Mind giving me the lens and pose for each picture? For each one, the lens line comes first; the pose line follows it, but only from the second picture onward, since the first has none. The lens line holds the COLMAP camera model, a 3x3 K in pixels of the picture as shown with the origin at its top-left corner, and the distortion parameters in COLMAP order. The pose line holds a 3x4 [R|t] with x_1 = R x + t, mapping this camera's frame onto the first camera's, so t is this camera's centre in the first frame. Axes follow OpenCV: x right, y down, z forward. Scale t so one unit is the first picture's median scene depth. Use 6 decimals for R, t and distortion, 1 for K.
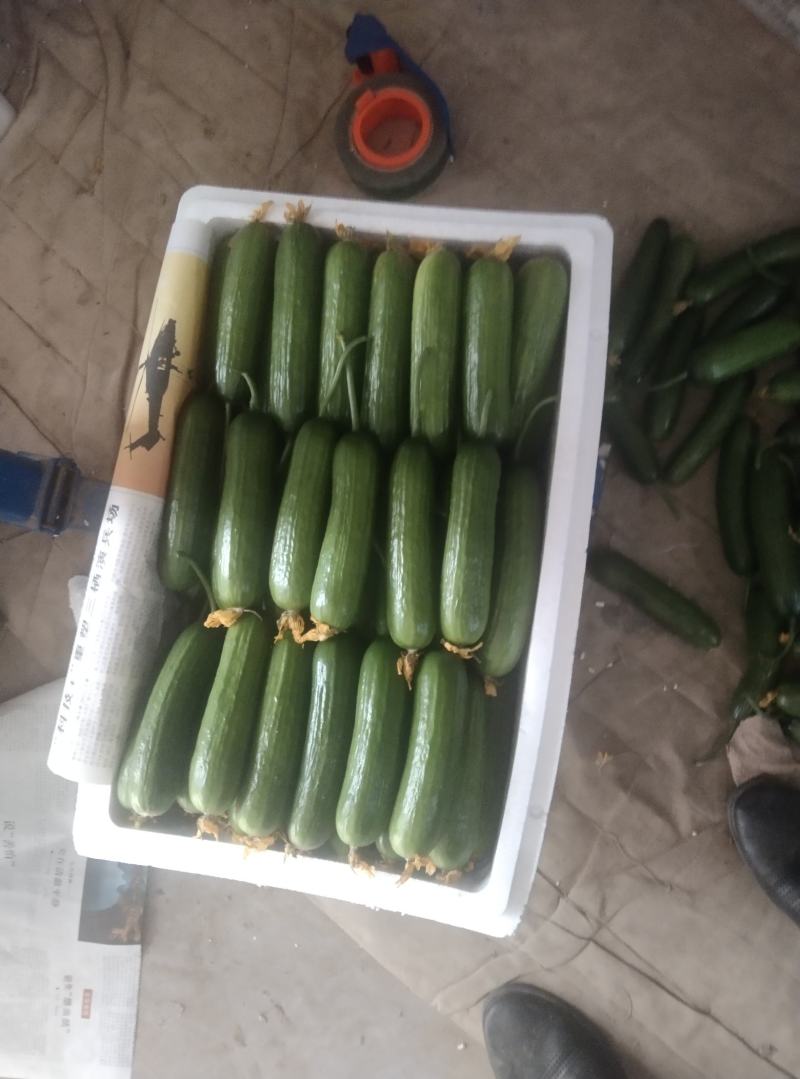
lens RADIAL K [[870.6, 0, 408.7], [0, 870.6, 534.4], [0, 0, 1]] dist [0.037898, -0.086181]
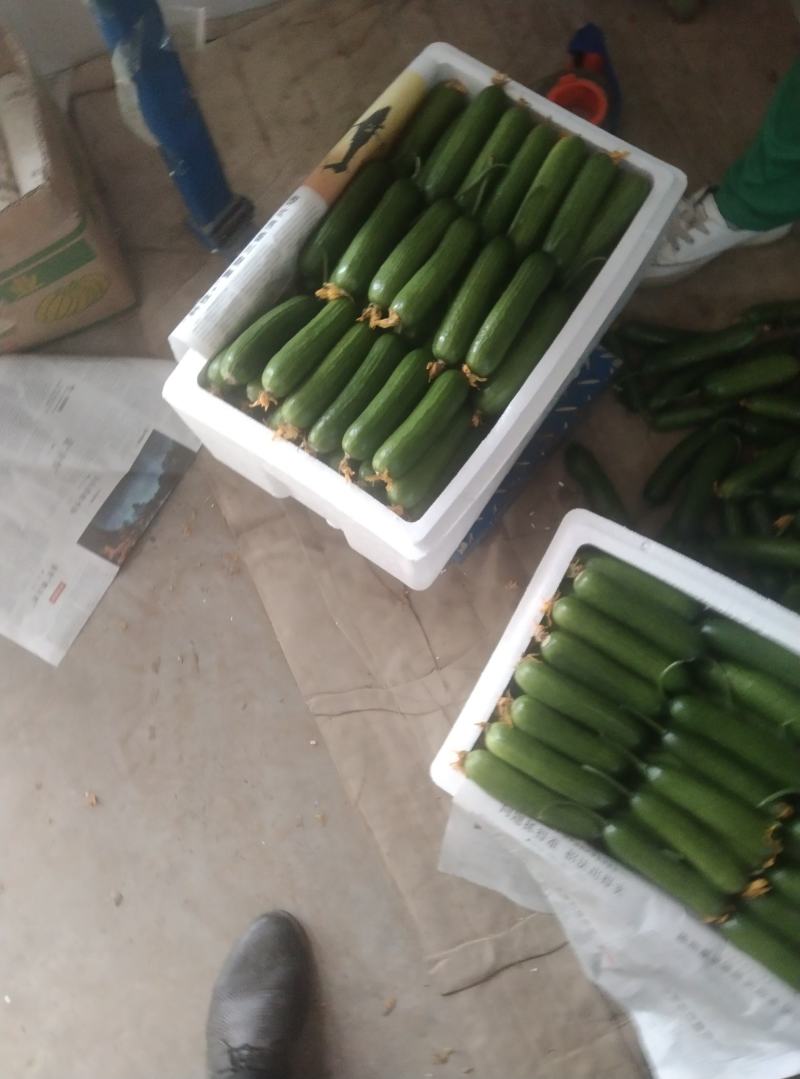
lens RADIAL K [[870.6, 0, 409.7], [0, 870.6, 540.2], [0, 0, 1]] dist [0.037898, -0.086181]
pose [[0.894518, 0.446519, -0.021411, 0.111853], [-0.446767, 0.891311, -0.077223, 0.494122], [-0.015398, 0.078643, 0.996784, -0.387397]]
